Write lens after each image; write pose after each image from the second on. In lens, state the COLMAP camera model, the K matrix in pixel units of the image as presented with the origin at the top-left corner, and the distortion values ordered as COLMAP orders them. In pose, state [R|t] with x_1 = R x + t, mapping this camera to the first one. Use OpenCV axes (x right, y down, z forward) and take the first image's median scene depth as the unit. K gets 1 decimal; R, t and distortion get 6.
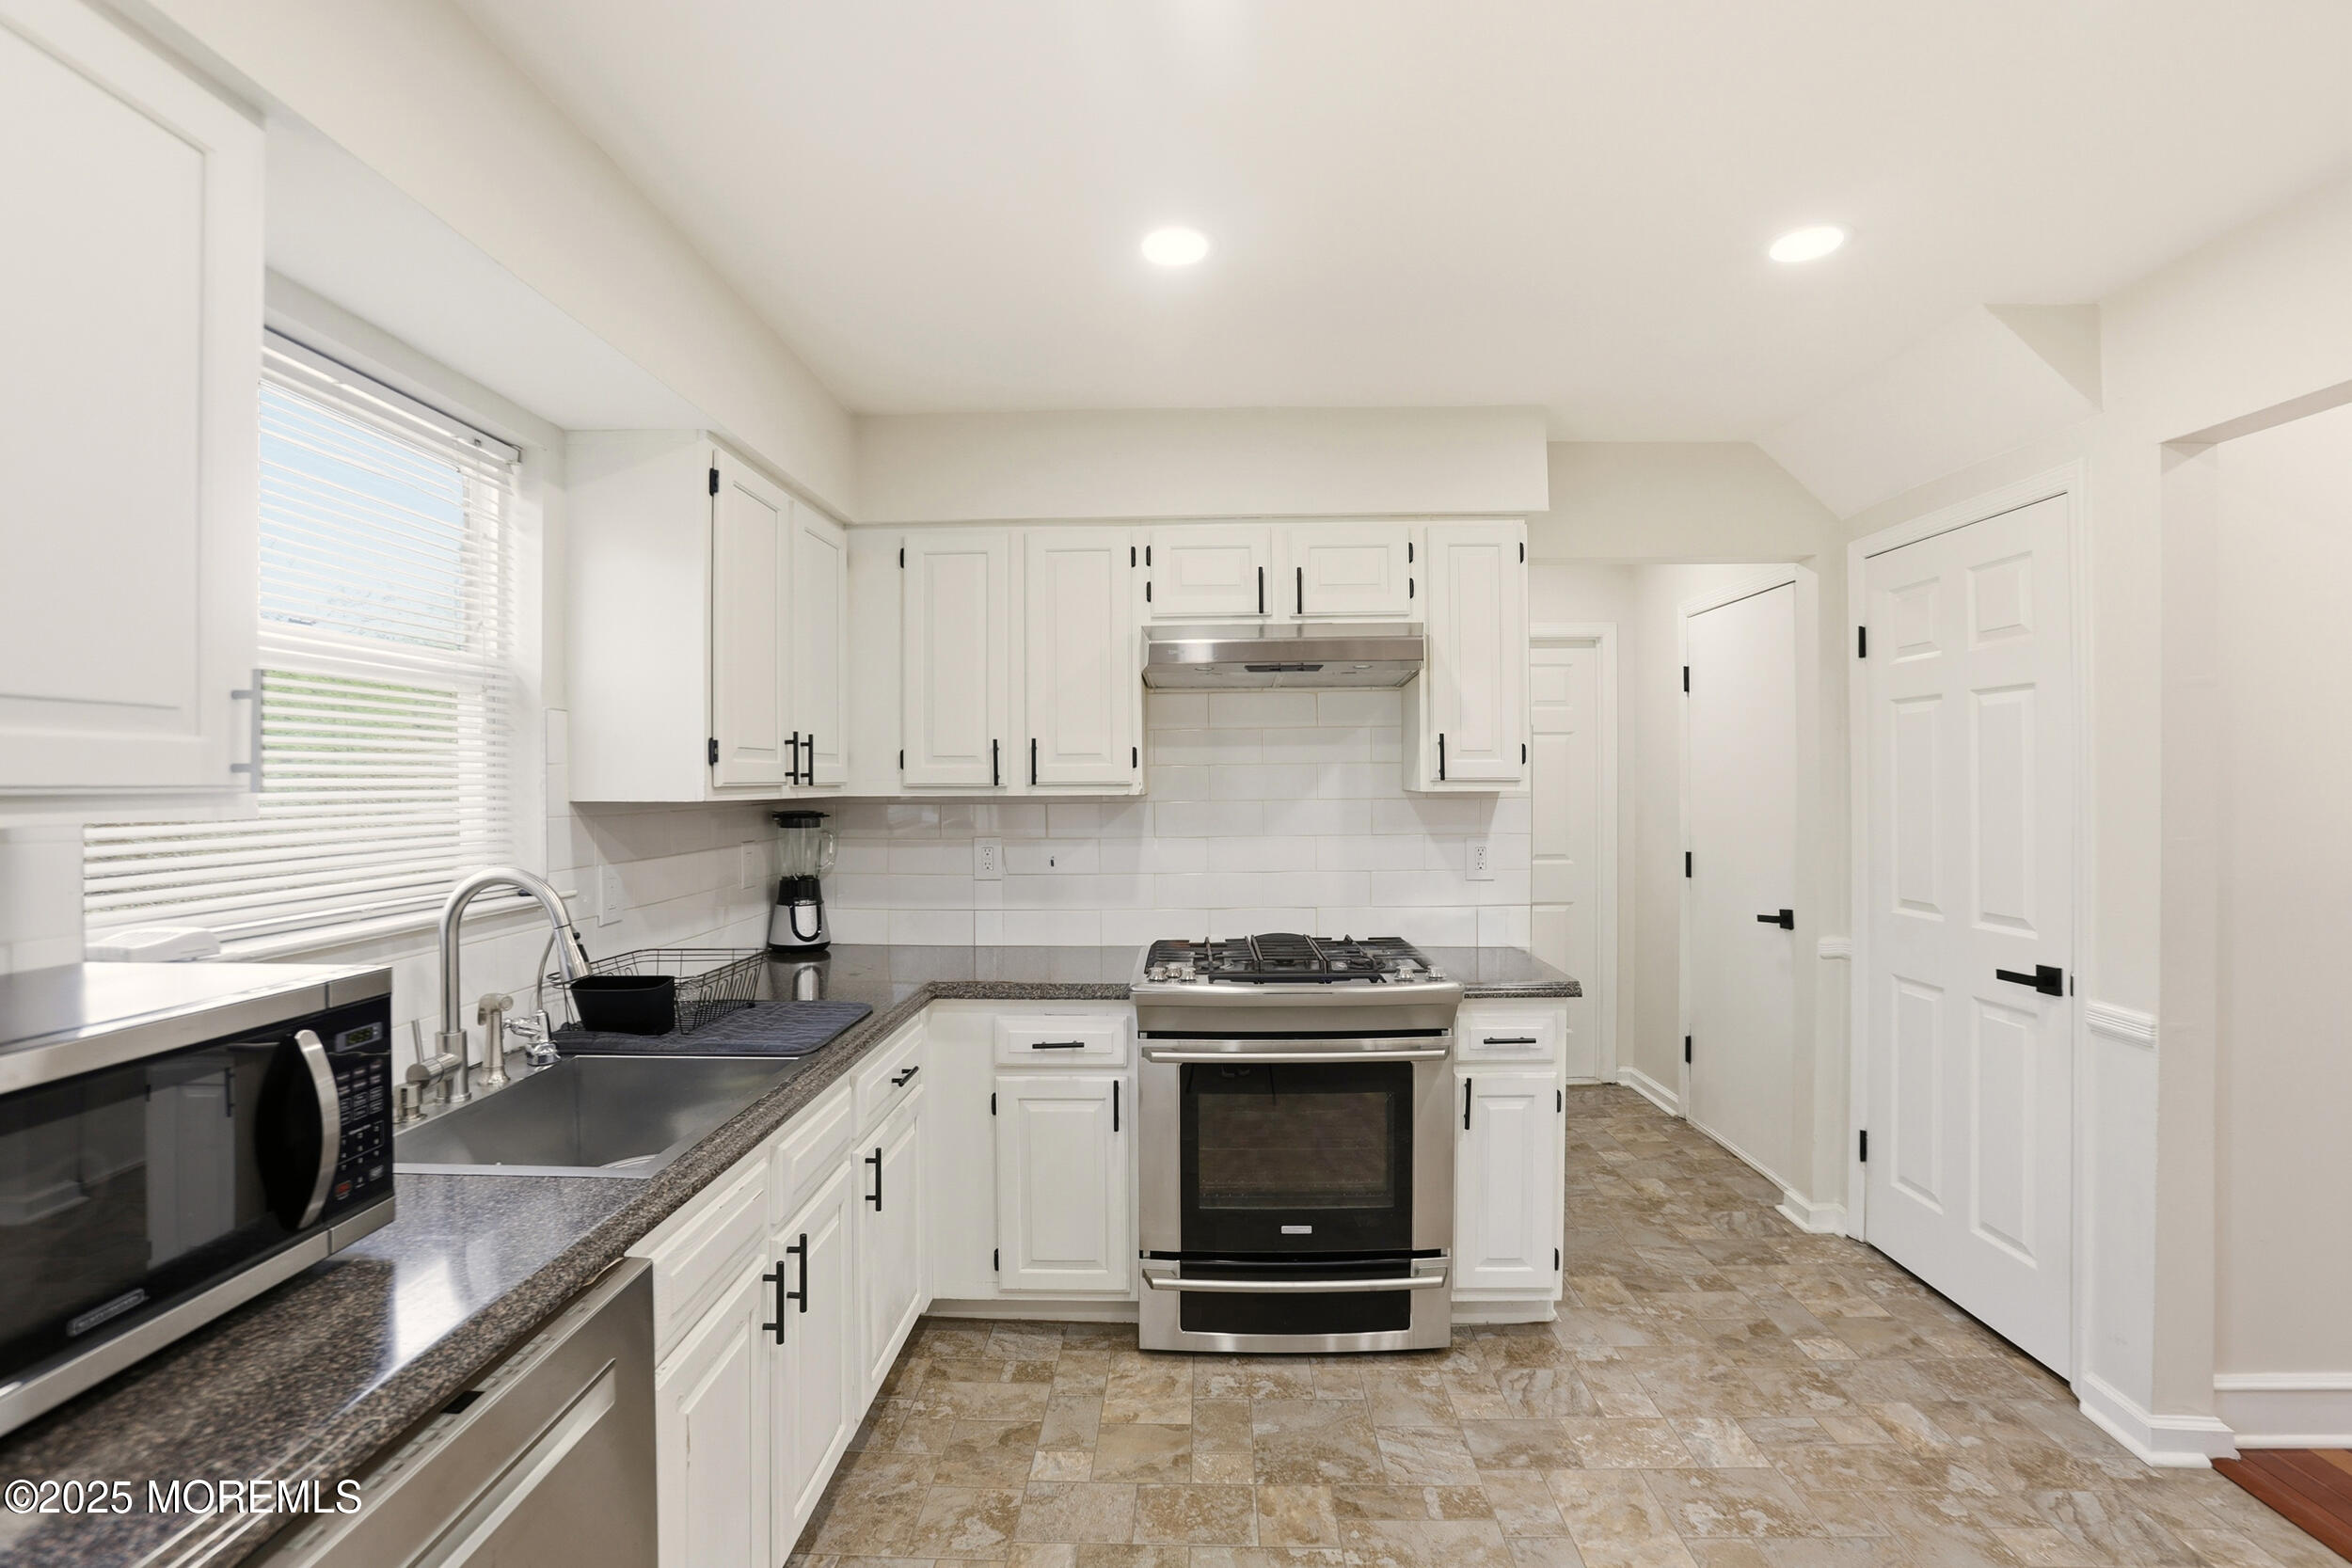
lens RADIAL K [[1078.3, 0, 1175.0], [0, 1078.3, 779.2], [0, 0, 1]] dist [-0.078038, 0.032550]
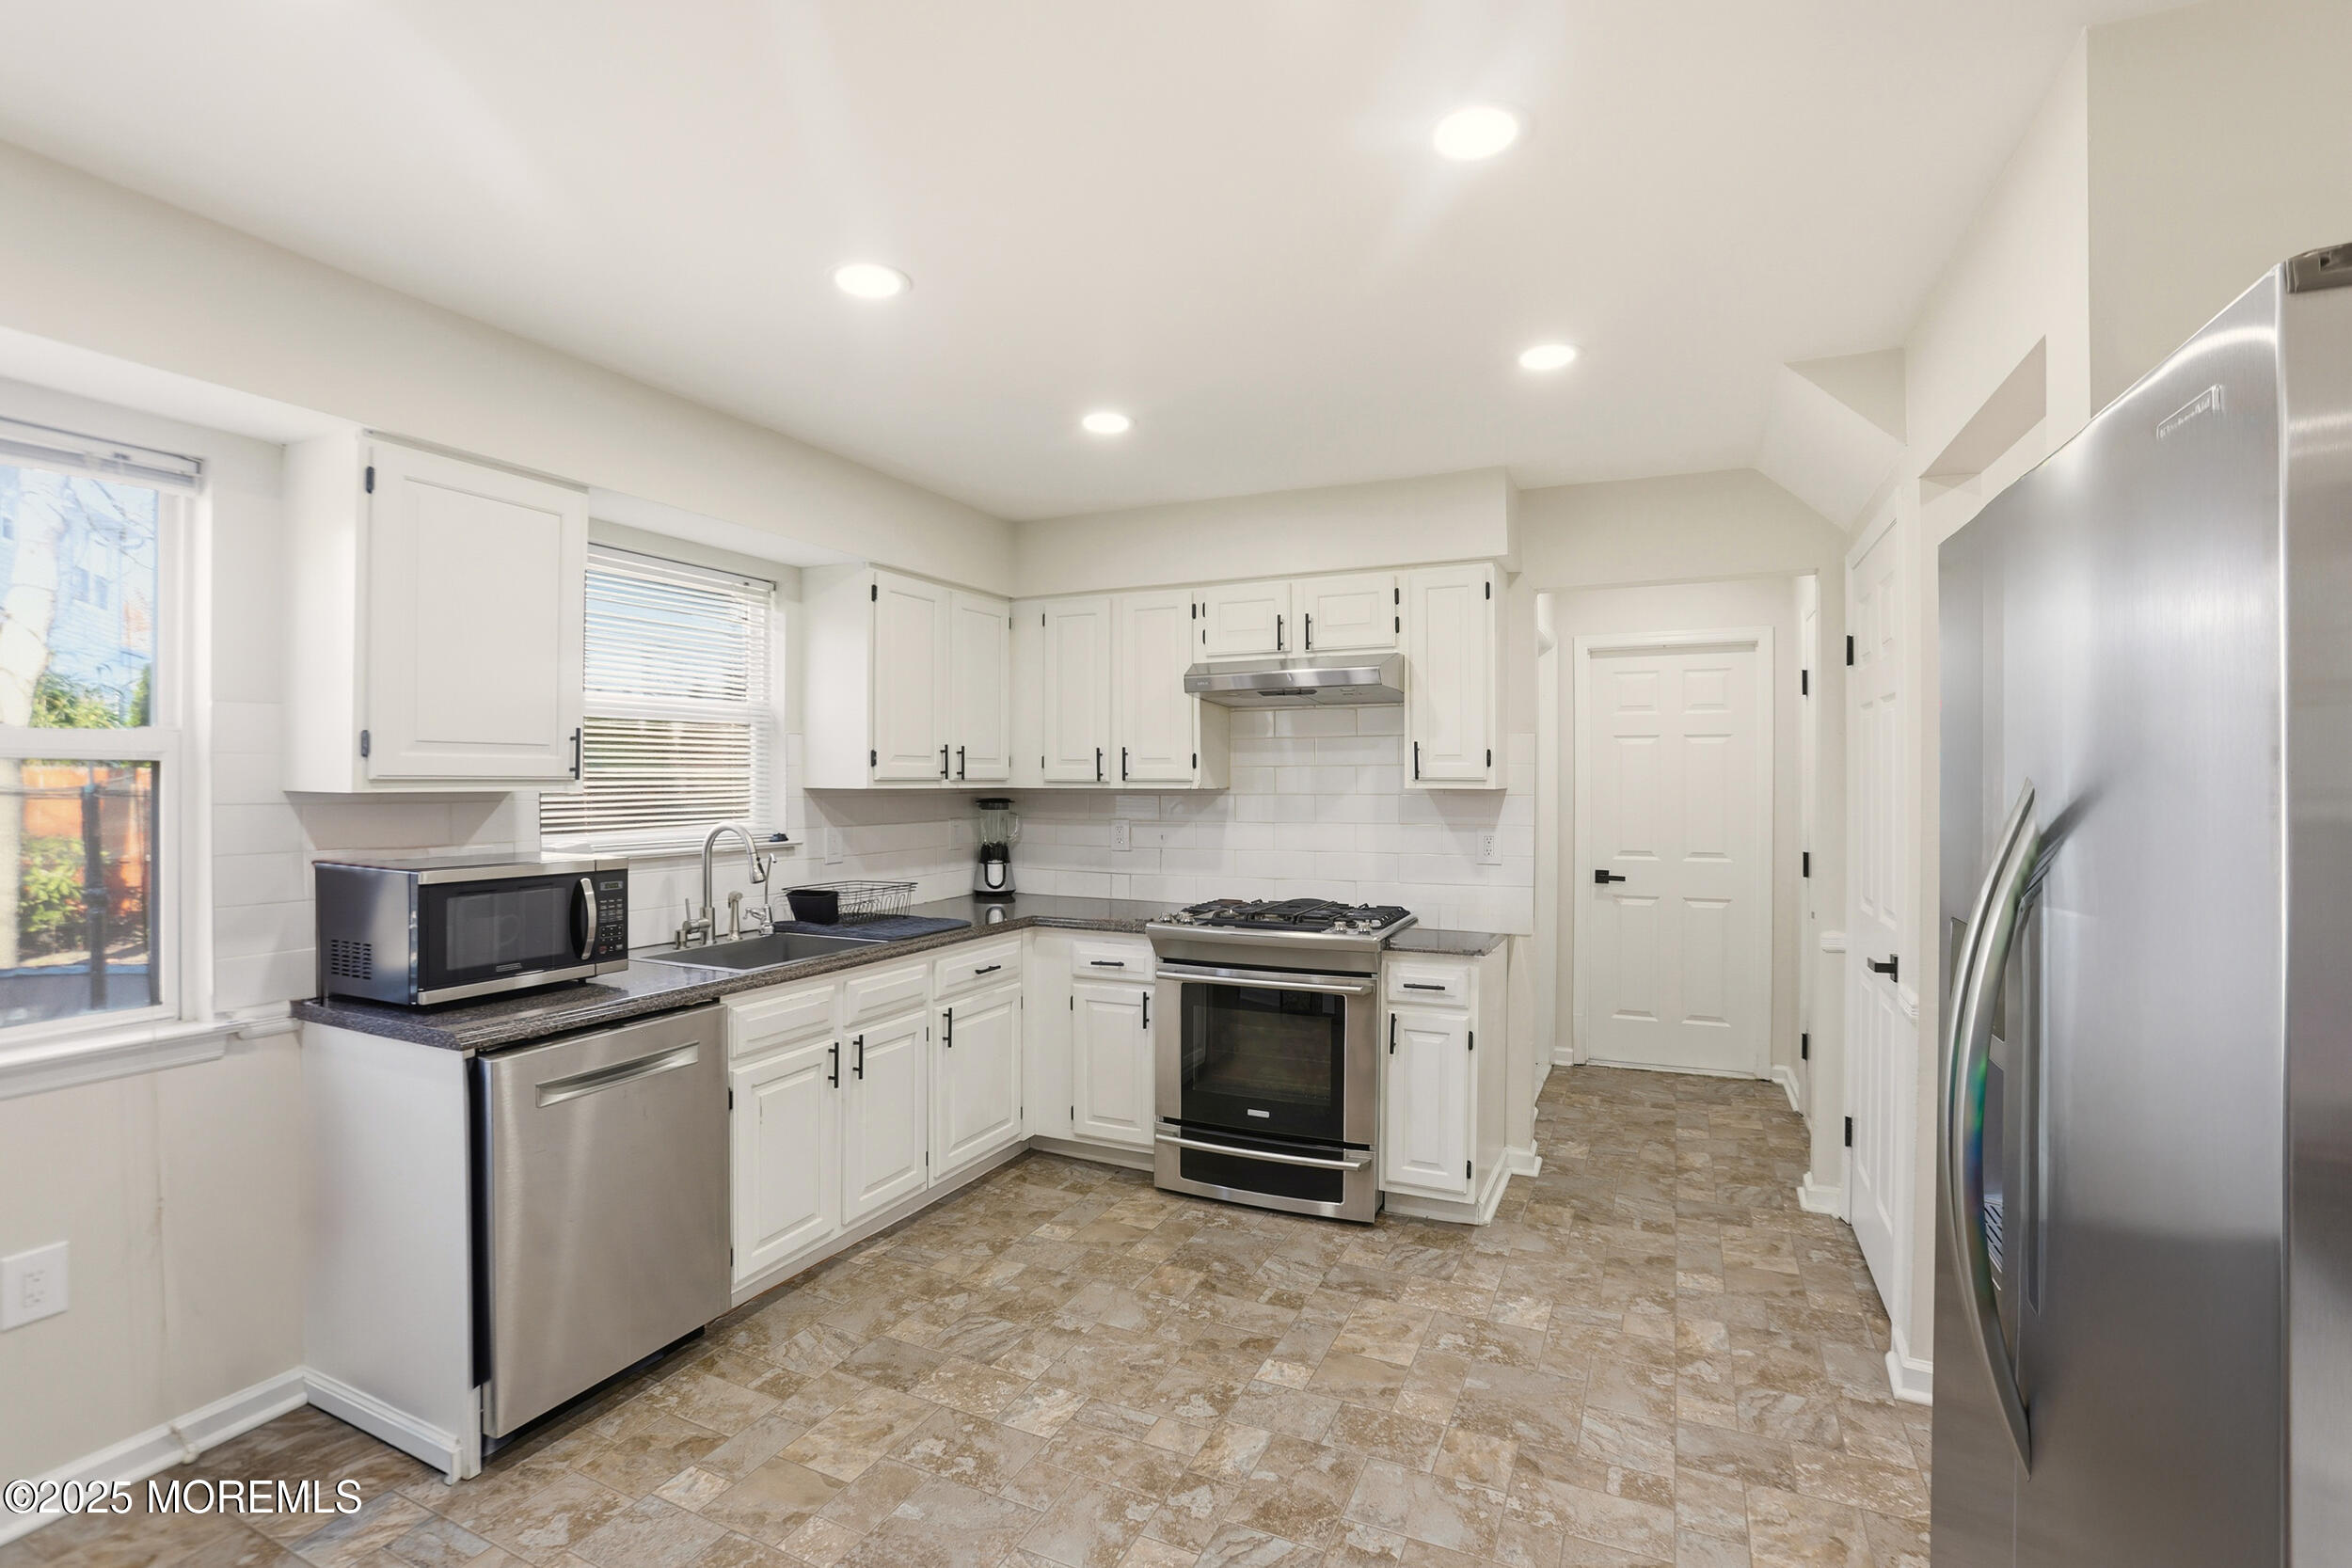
lens RADIAL K [[1078.3, 0, 1175.0], [0, 1078.3, 779.2], [0, 0, 1]] dist [-0.078038, 0.032550]
pose [[0.917451, 0.006895, -0.397789, 0.542556], [-0.006156, 0.999976, 0.003136, -0.001603], [0.397802, -0.000429, 0.917471, -0.275704]]
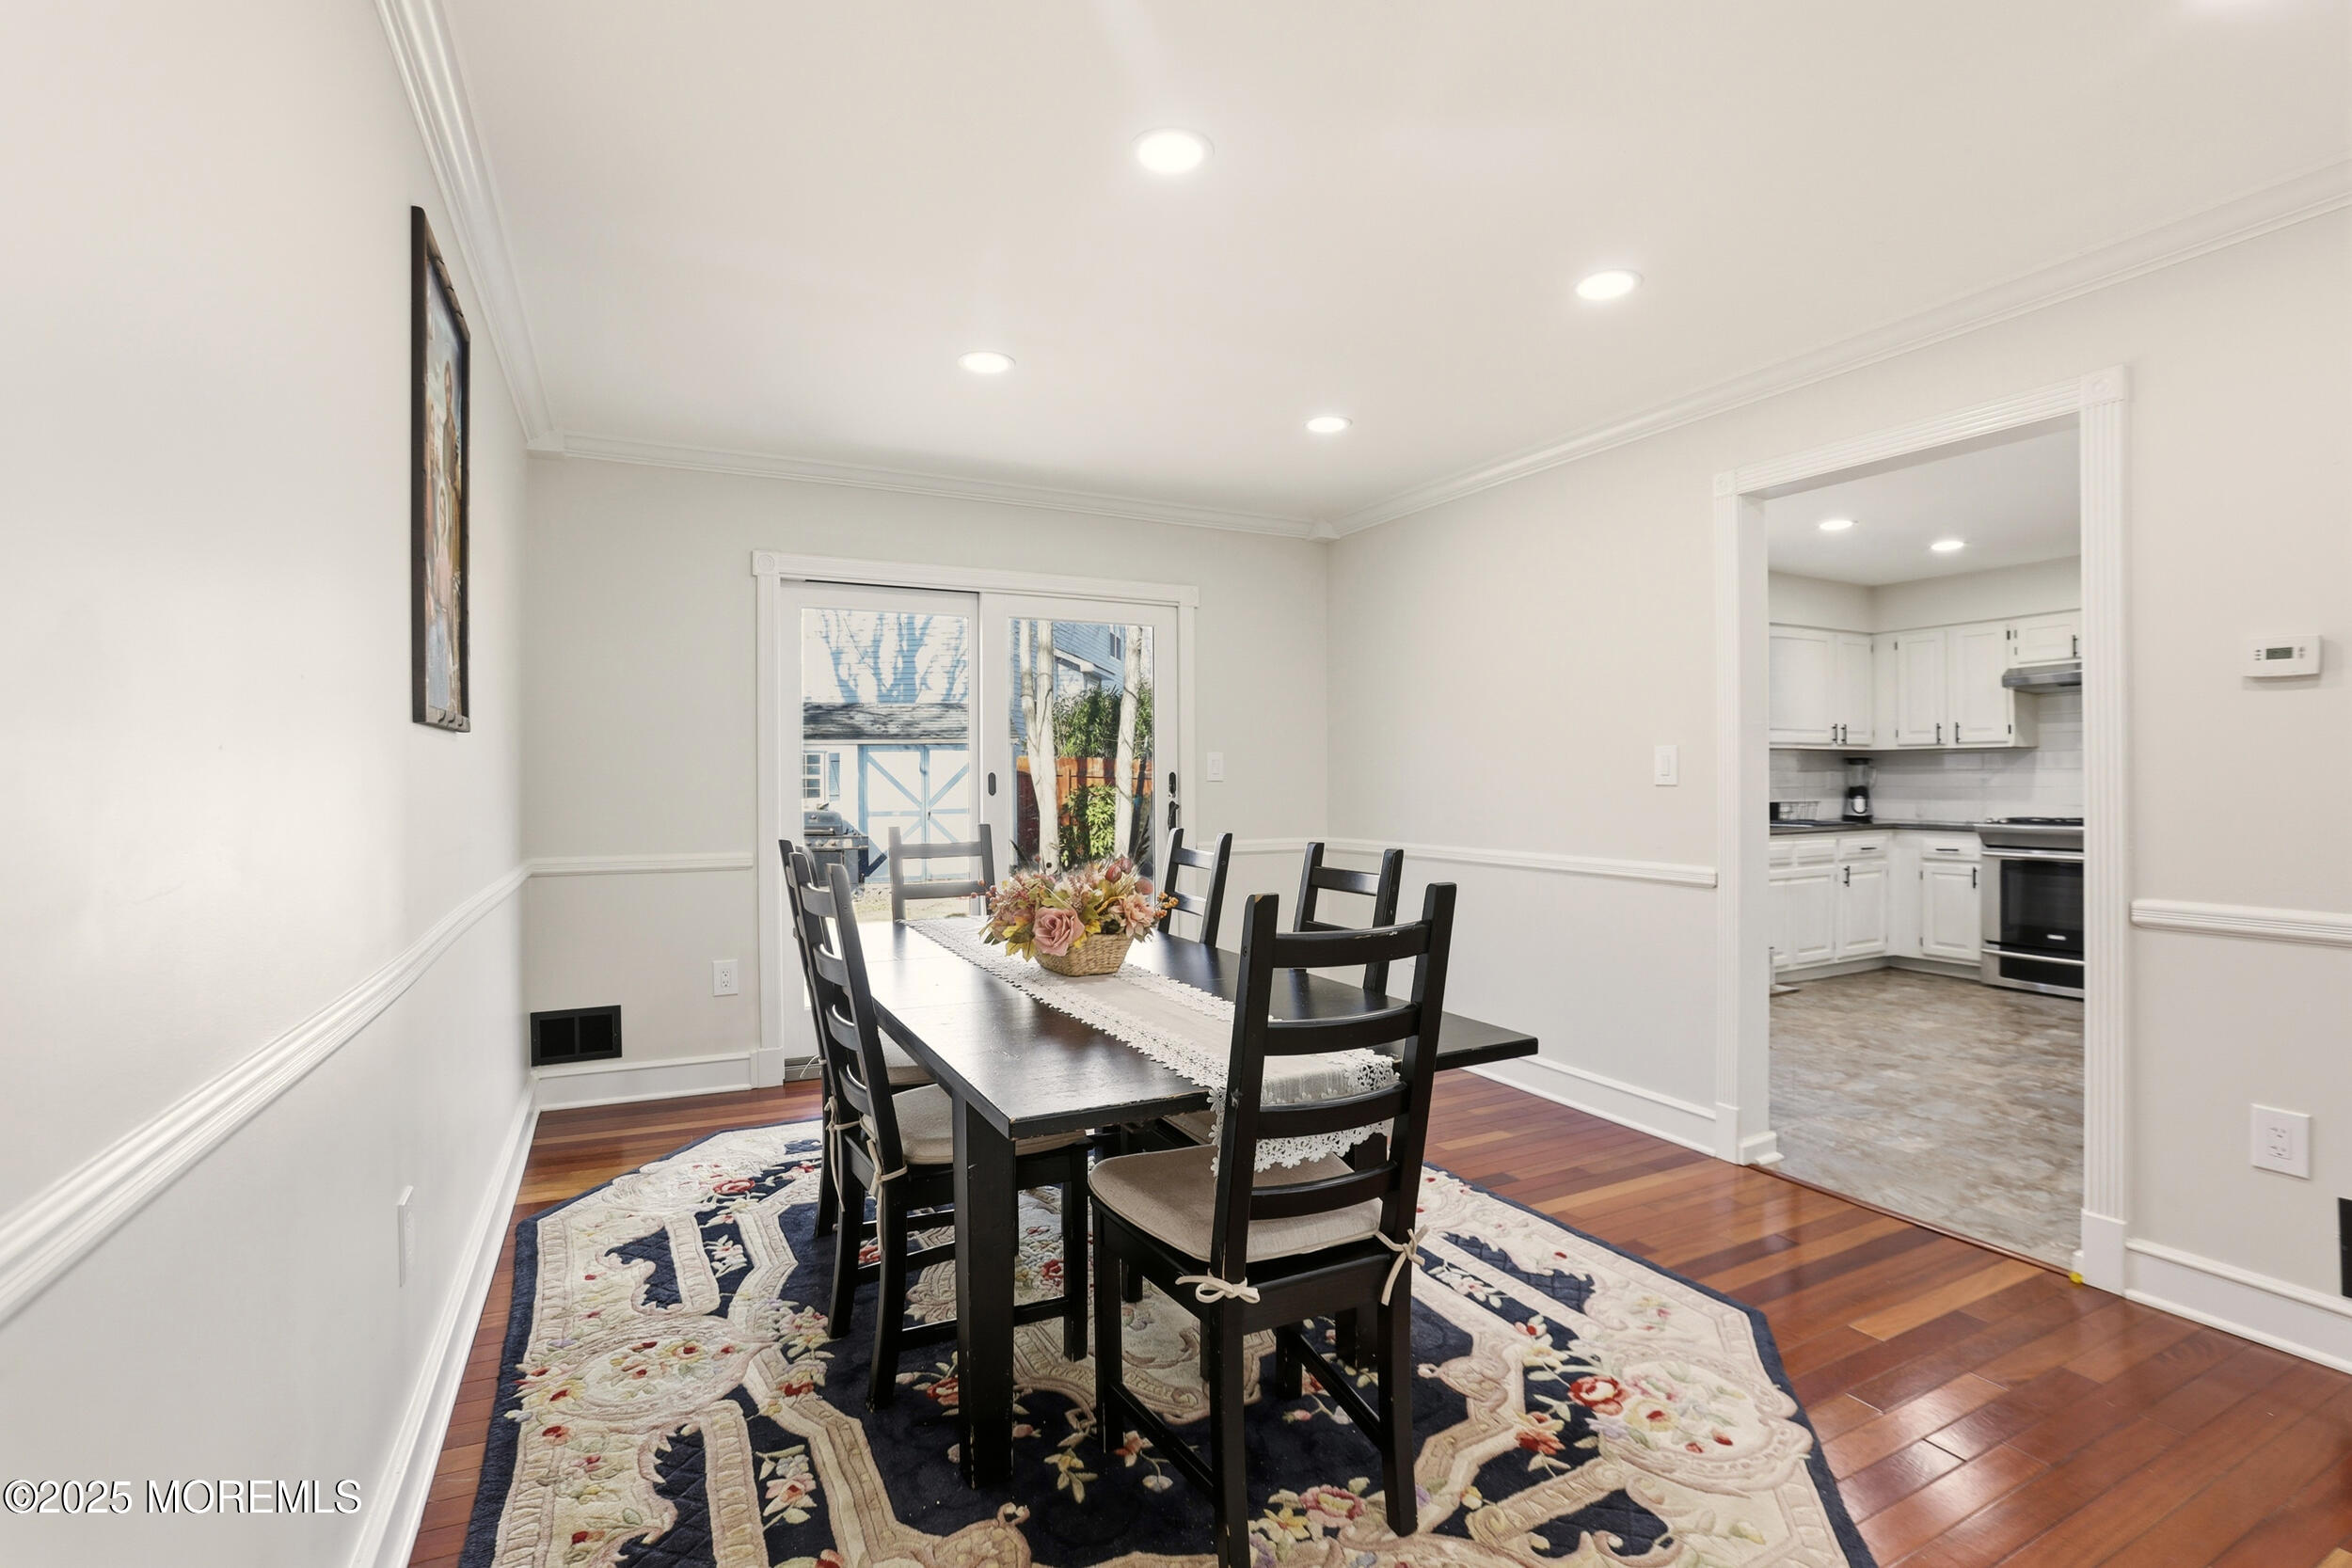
lens RADIAL K [[1049.9, 0, 1173.9], [0, 1049.9, 777.2], [0, 0, 1]] dist [-0.071831, 0.022477]
pose [[0.461531, 0.002735, -0.887120, 1.112493], [0.001087, 0.999993, 0.003648, 0.075948], [0.887123, -0.002648, 0.461525, -1.594844]]
